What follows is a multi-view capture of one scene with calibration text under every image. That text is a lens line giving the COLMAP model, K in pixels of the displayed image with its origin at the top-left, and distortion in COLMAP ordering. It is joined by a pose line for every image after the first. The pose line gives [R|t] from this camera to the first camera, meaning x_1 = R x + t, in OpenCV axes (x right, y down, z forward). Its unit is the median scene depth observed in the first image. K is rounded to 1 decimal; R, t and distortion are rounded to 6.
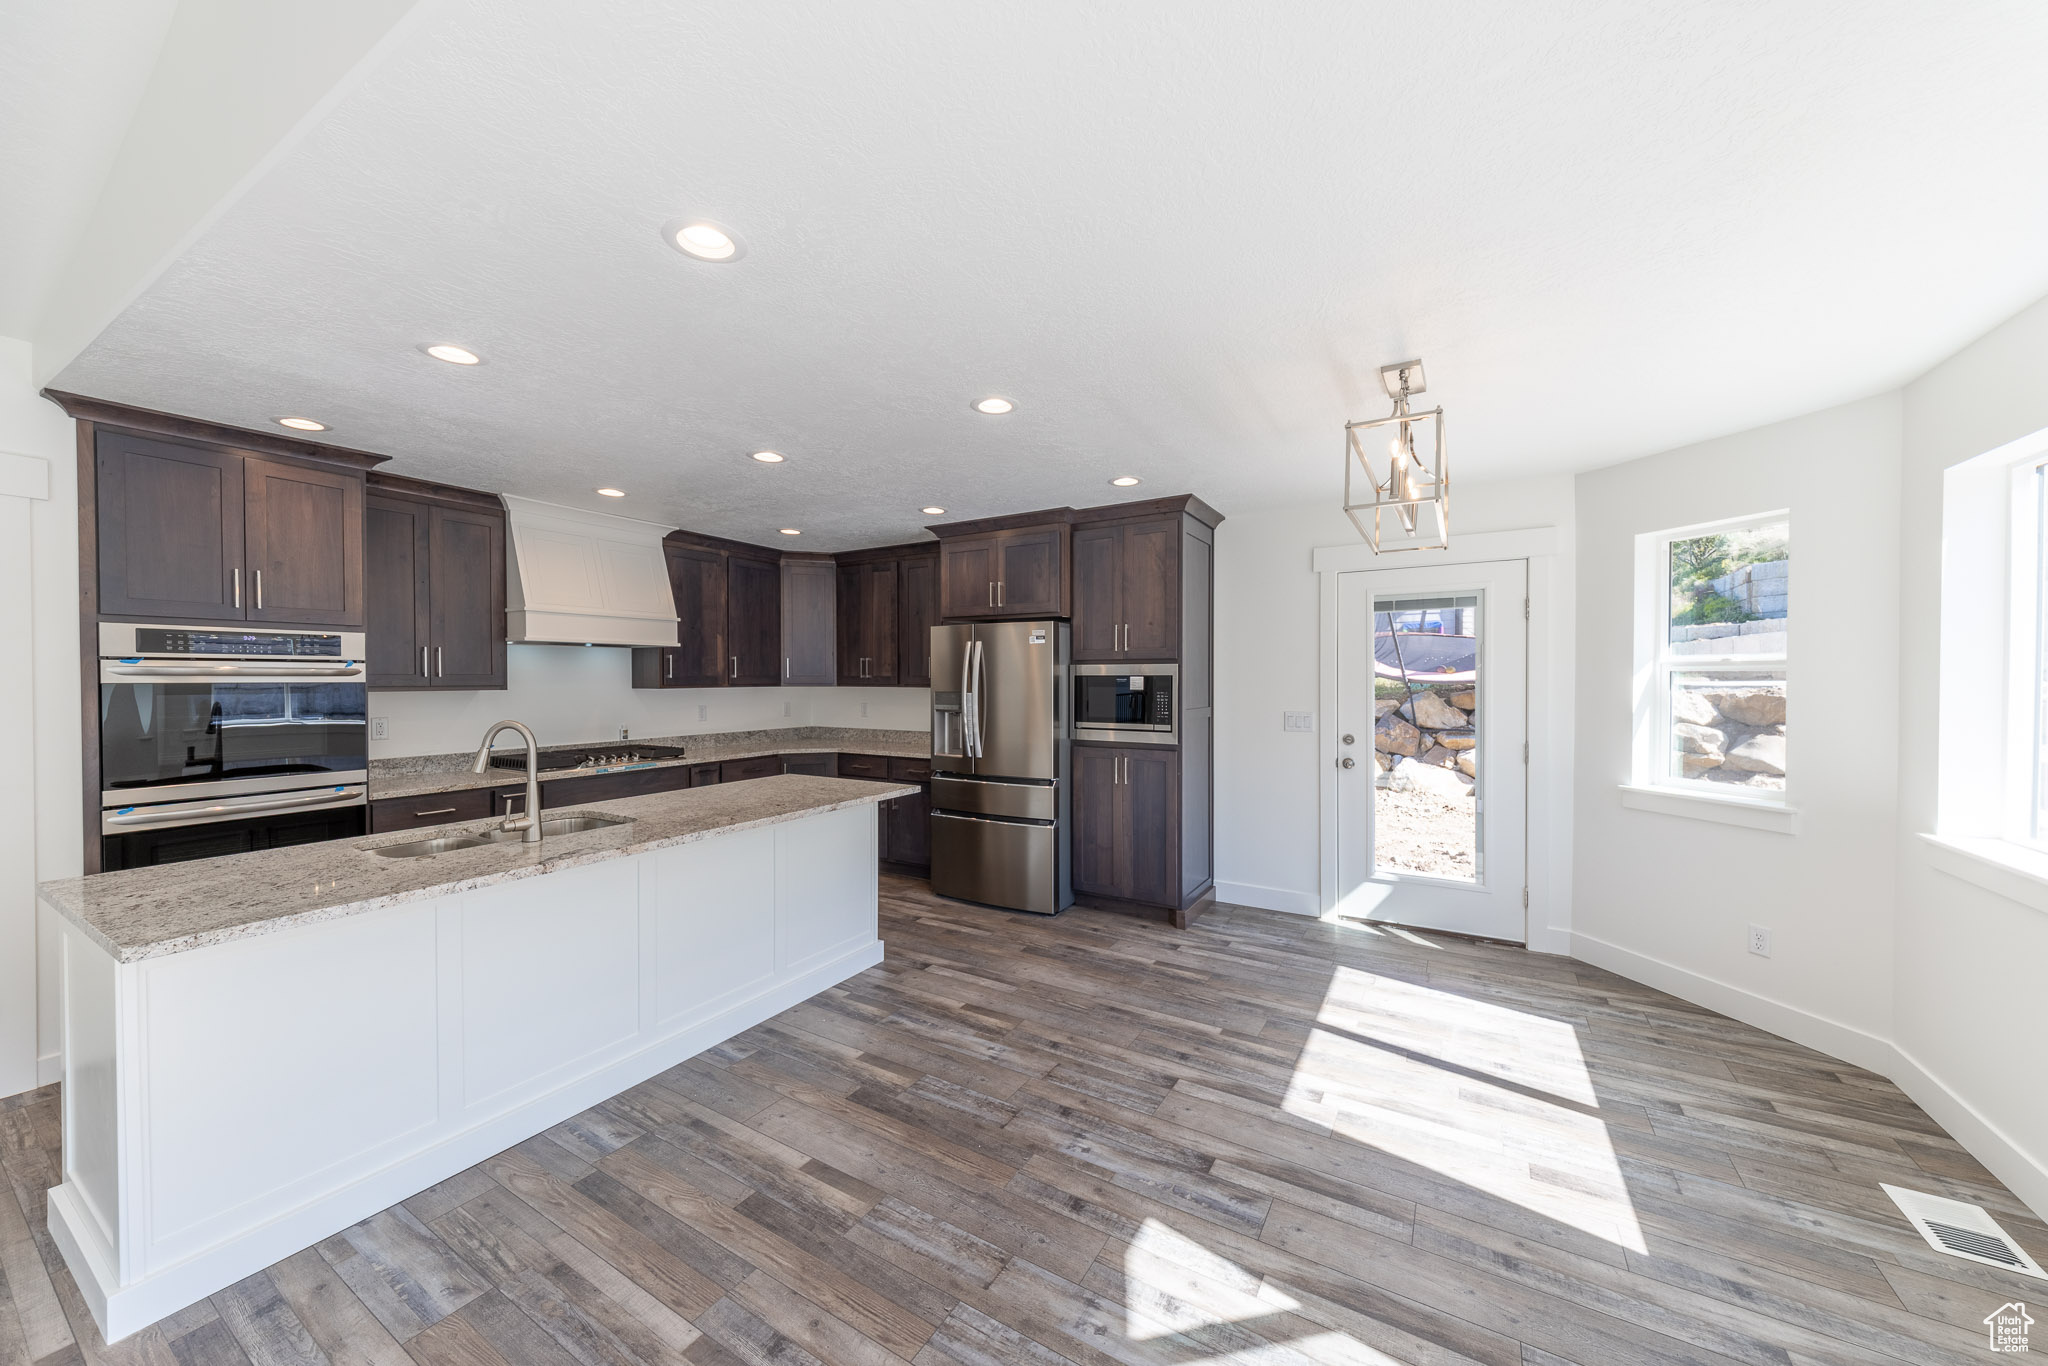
lens RADIAL K [[729.8, 0, 1024.4], [0, 729.8, 690.7], [0, 0, 1]] dist [-0.002025, -0.000581]
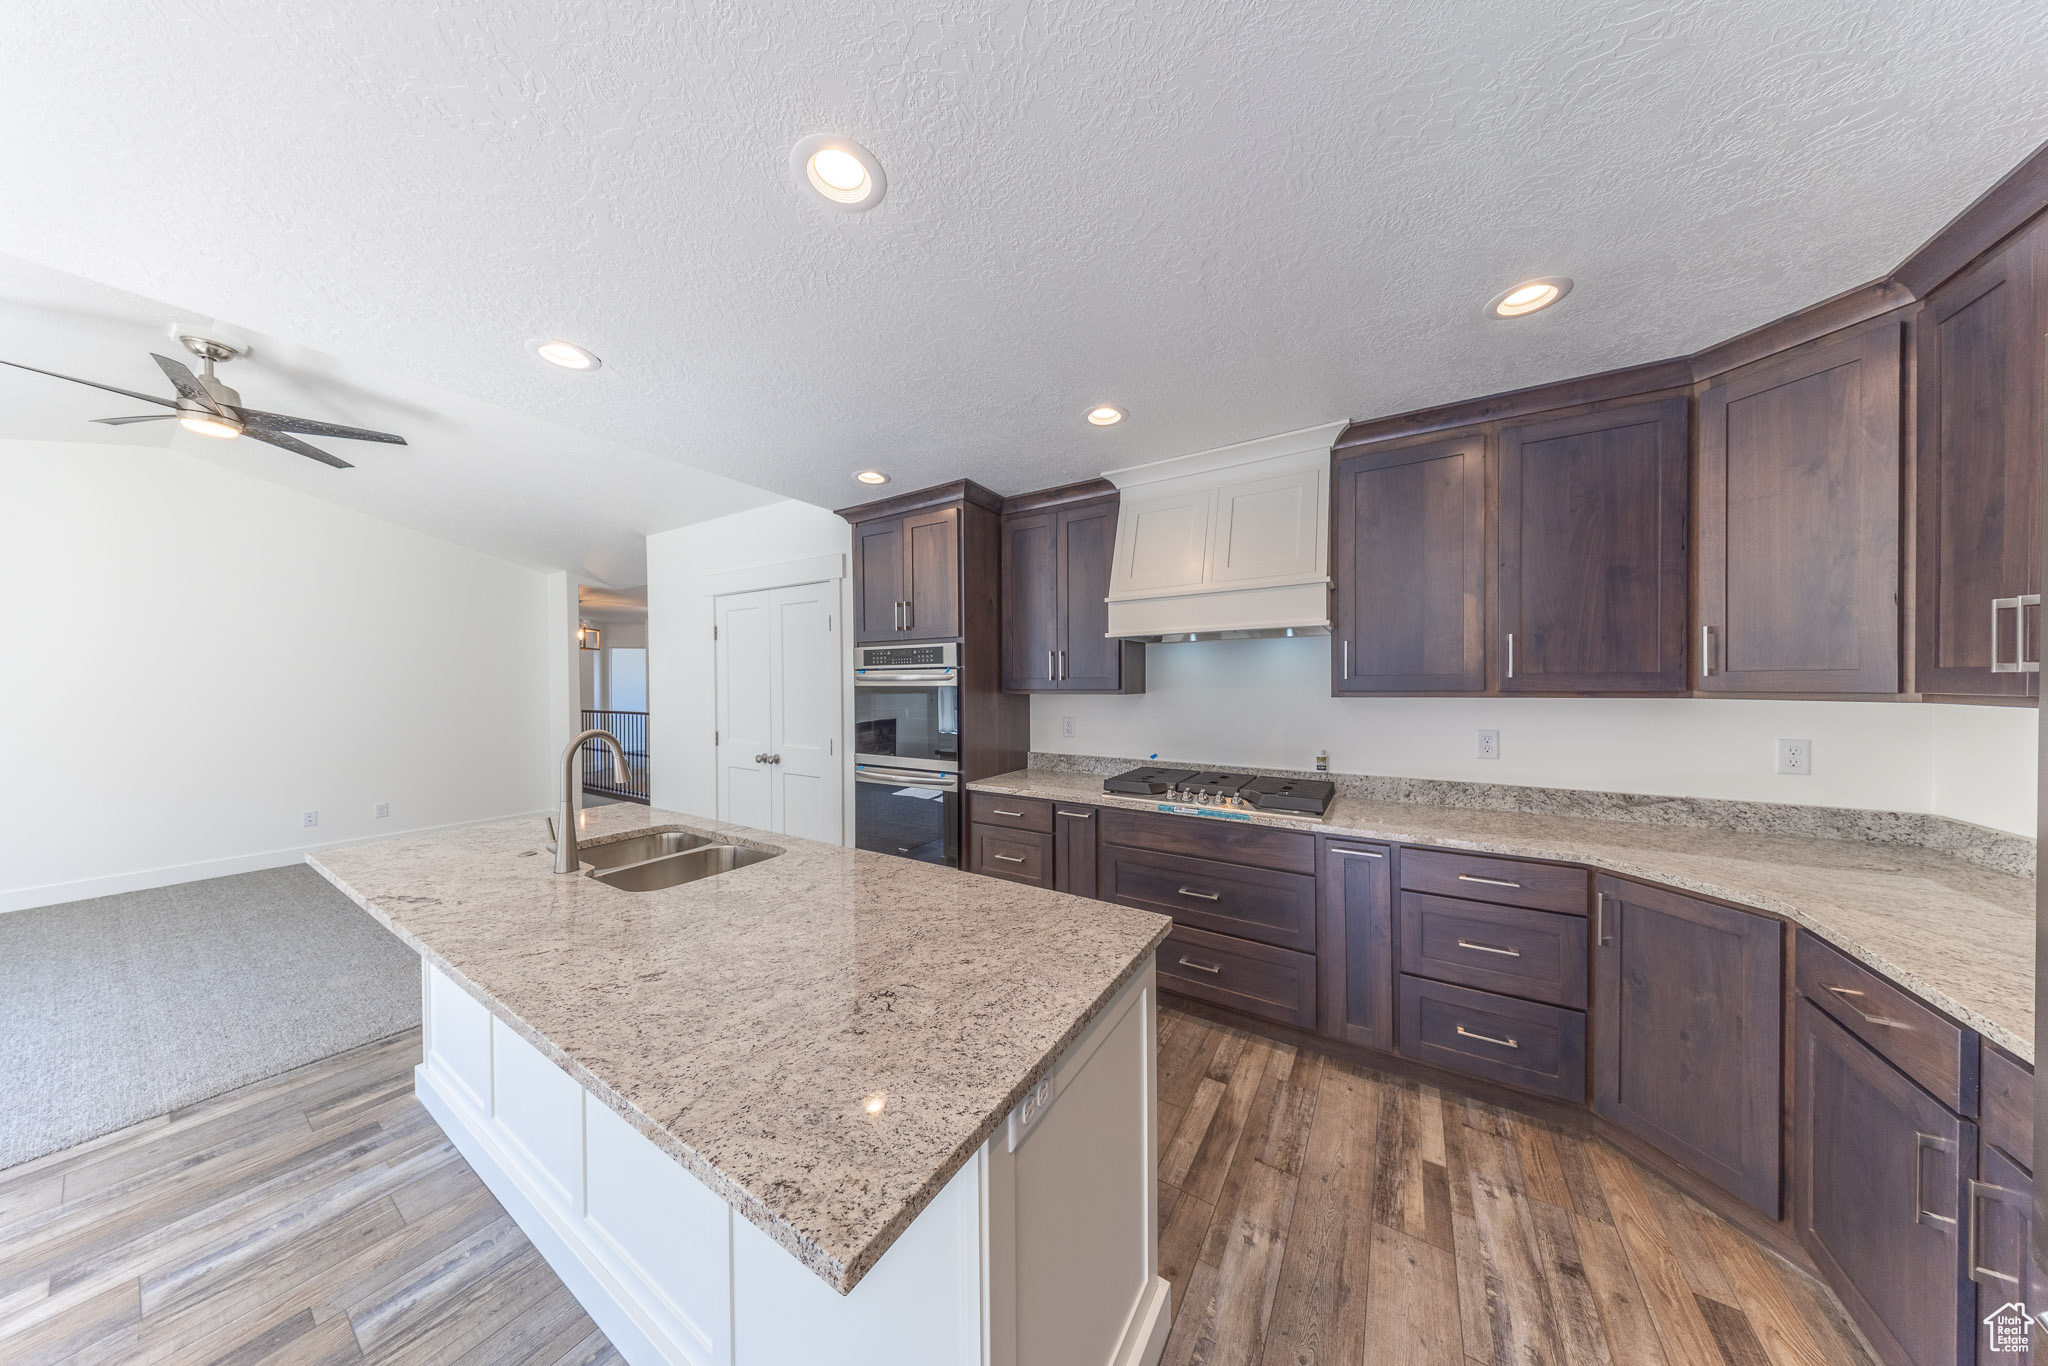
lens RADIAL K [[584.1, 0, 1029.9], [0, 584.1, 683.7], [0, 0, 1]] dist [0.010145, -0.000370]
pose [[-0.035643, 0.003673, -0.999358, 0.007770], [-0.012011, 0.999919, 0.004104, -0.021894], [0.999292, 0.012150, -0.035596, 1.290597]]
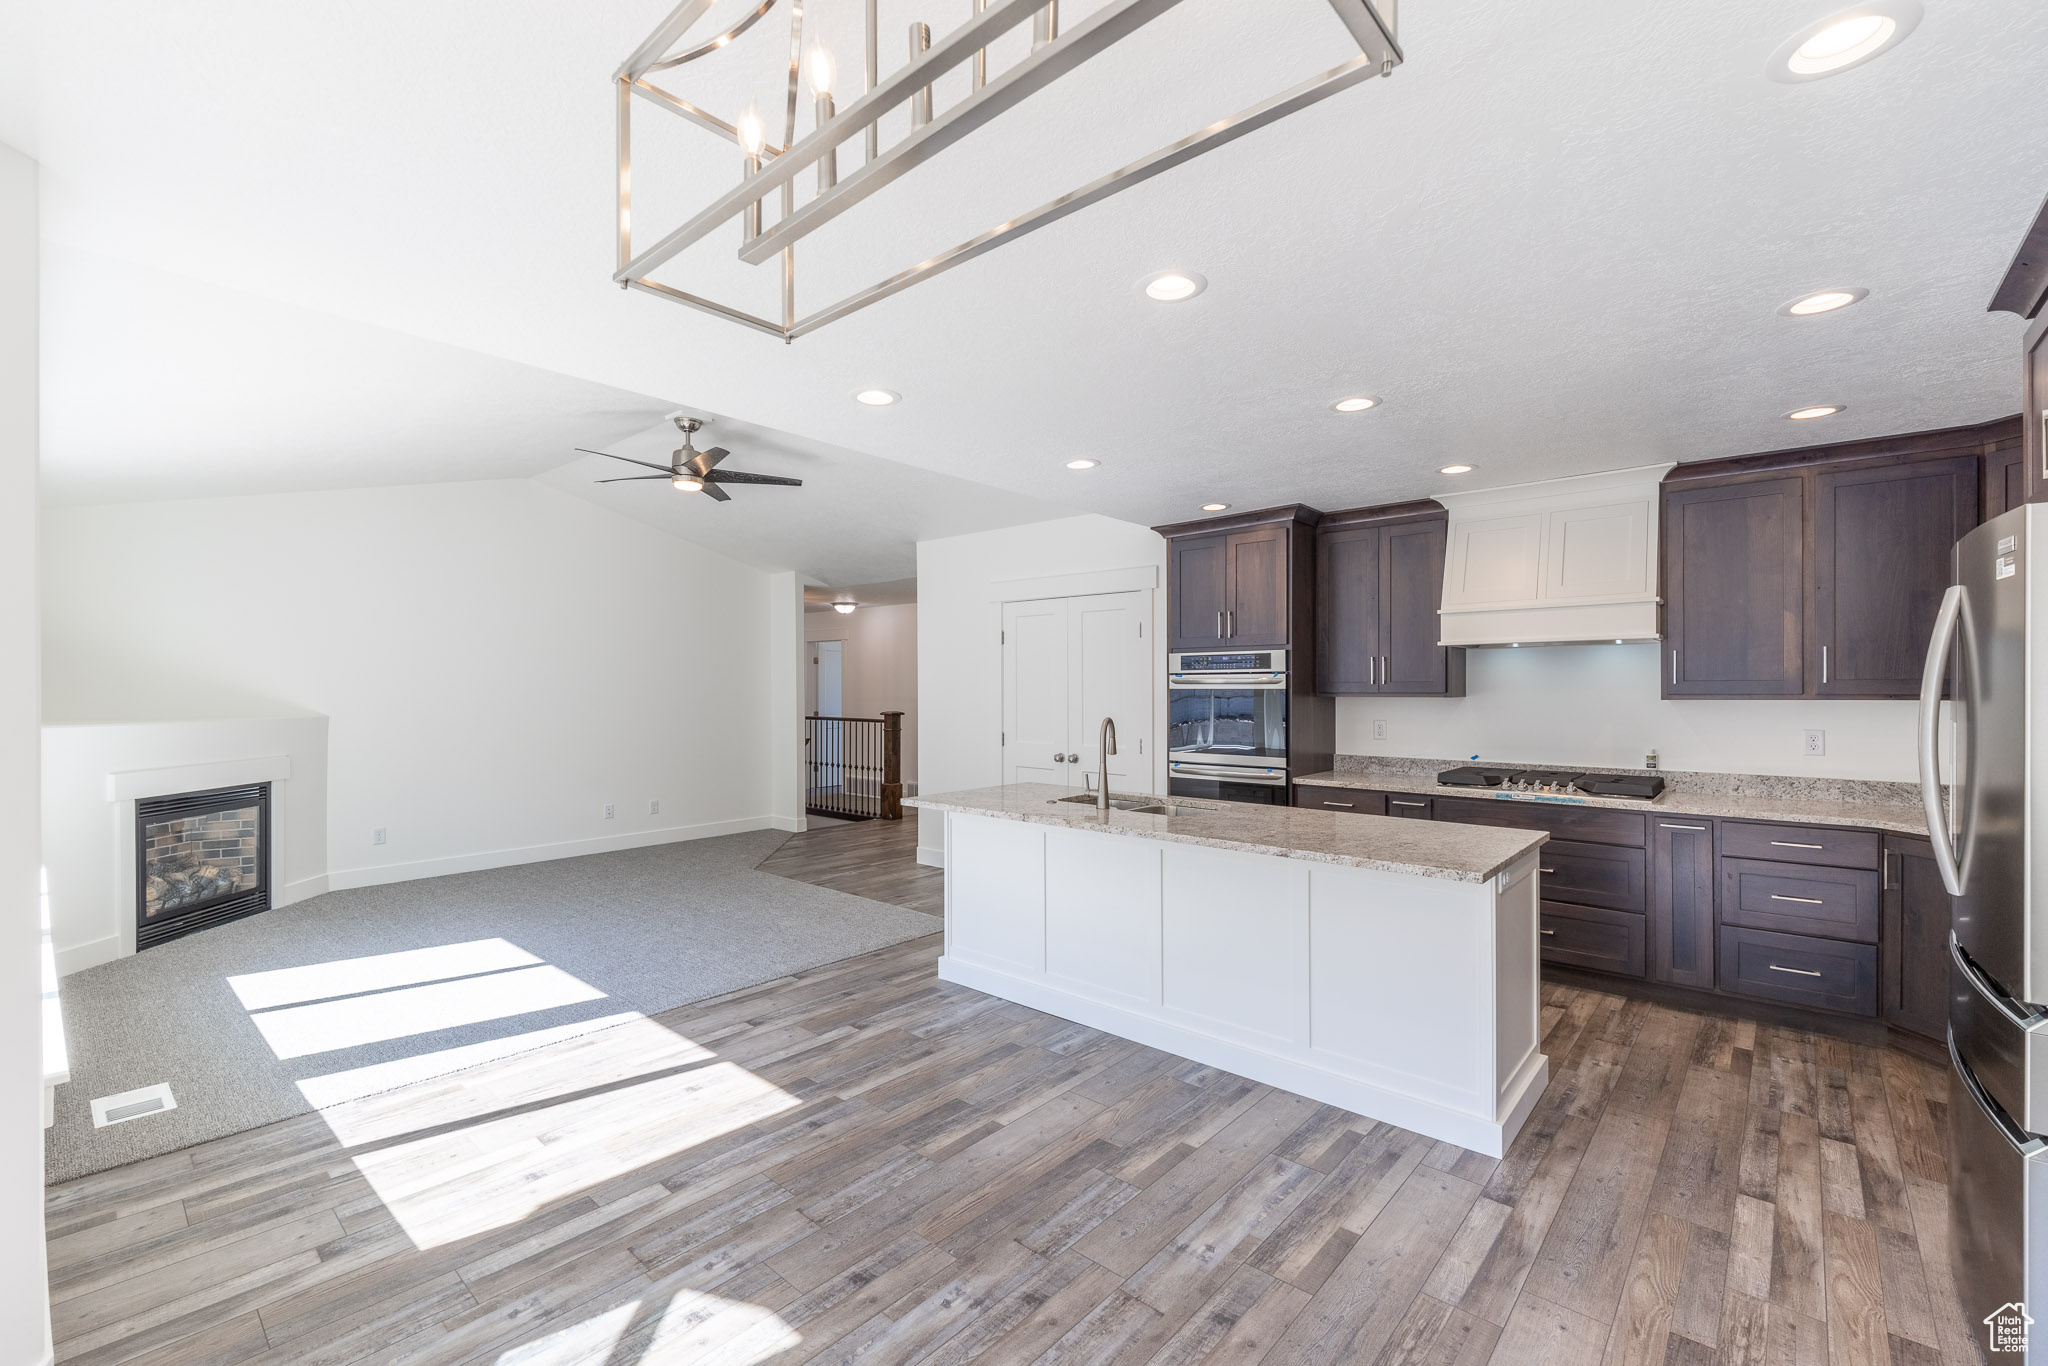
lens RADIAL K [[869.4, 0, 1025.3], [0, 869.4, 685.8], [0, 0, 1]] dist [0.004059, -0.000533]
pose [[-0.192303, 0.000402, -0.981336, 0.737476], [-0.014144, 0.999895, 0.003181, -0.017168], [0.981234, 0.014492, -0.192277, 0.953414]]
